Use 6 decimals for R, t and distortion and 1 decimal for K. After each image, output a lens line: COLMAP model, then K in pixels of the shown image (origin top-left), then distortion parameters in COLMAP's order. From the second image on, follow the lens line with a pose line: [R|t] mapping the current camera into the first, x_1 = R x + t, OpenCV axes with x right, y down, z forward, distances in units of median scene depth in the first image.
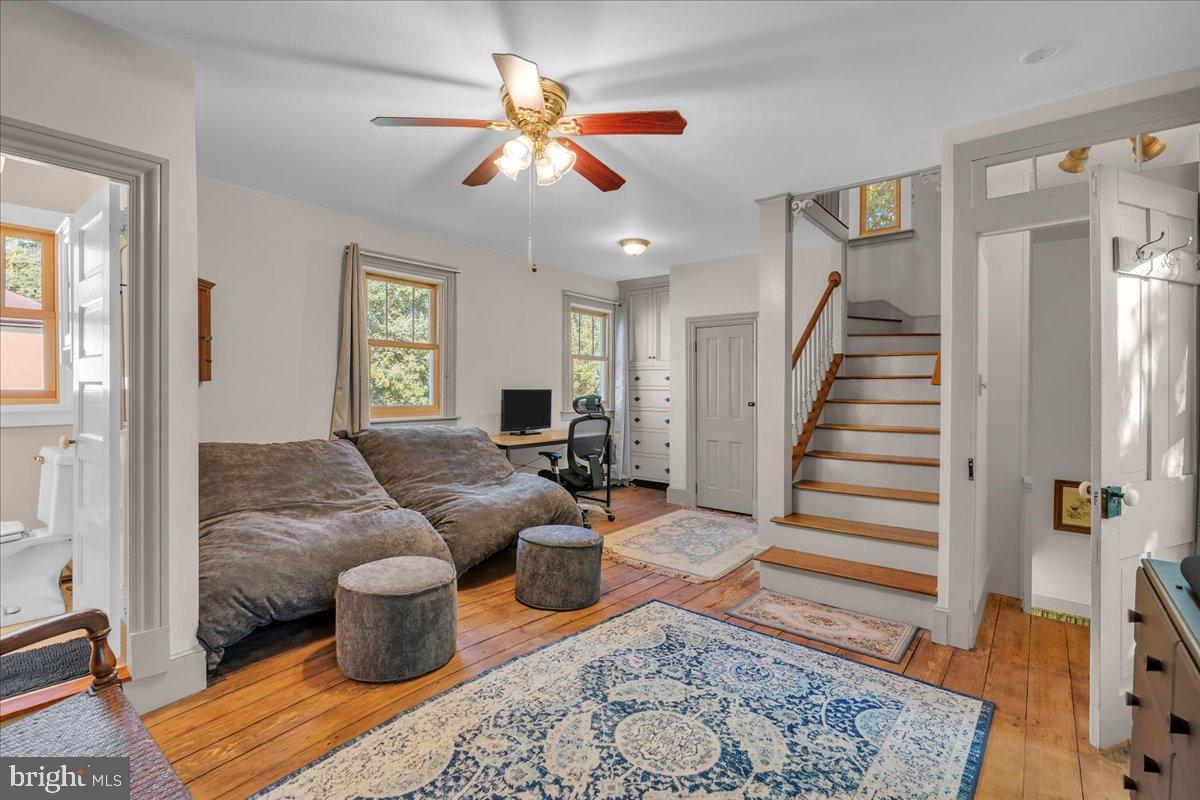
lens RADIAL K [[546.0, 0, 596.9], [0, 546.0, 394.7], [0, 0, 1]] dist [-0.026740, 0.003852]
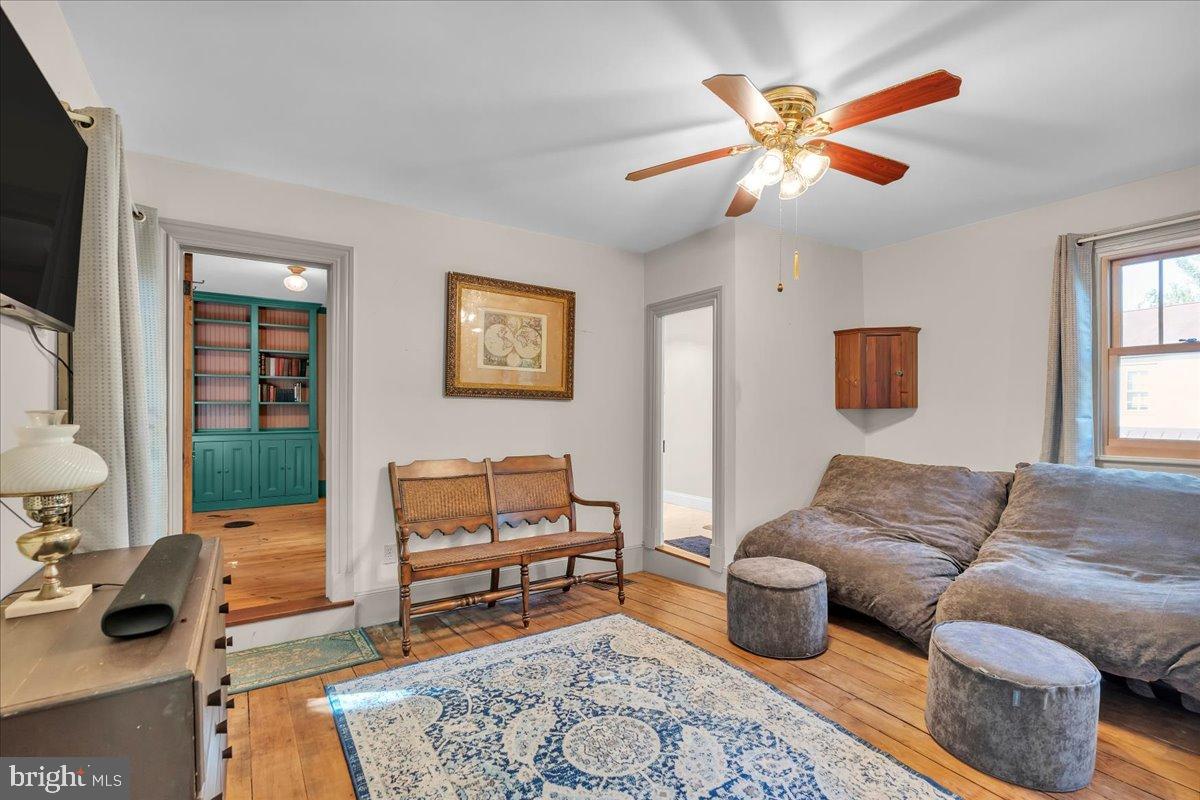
lens RADIAL K [[546.0, 0, 596.9], [0, 546.0, 406.3], [0, 0, 1]] dist [-0.026740, 0.003852]
pose [[-0.299819, -0.006790, -0.953972, 1.080446], [-0.011912, 0.999923, -0.003373, -0.022332], [0.953922, 0.010352, -0.299877, 1.194195]]
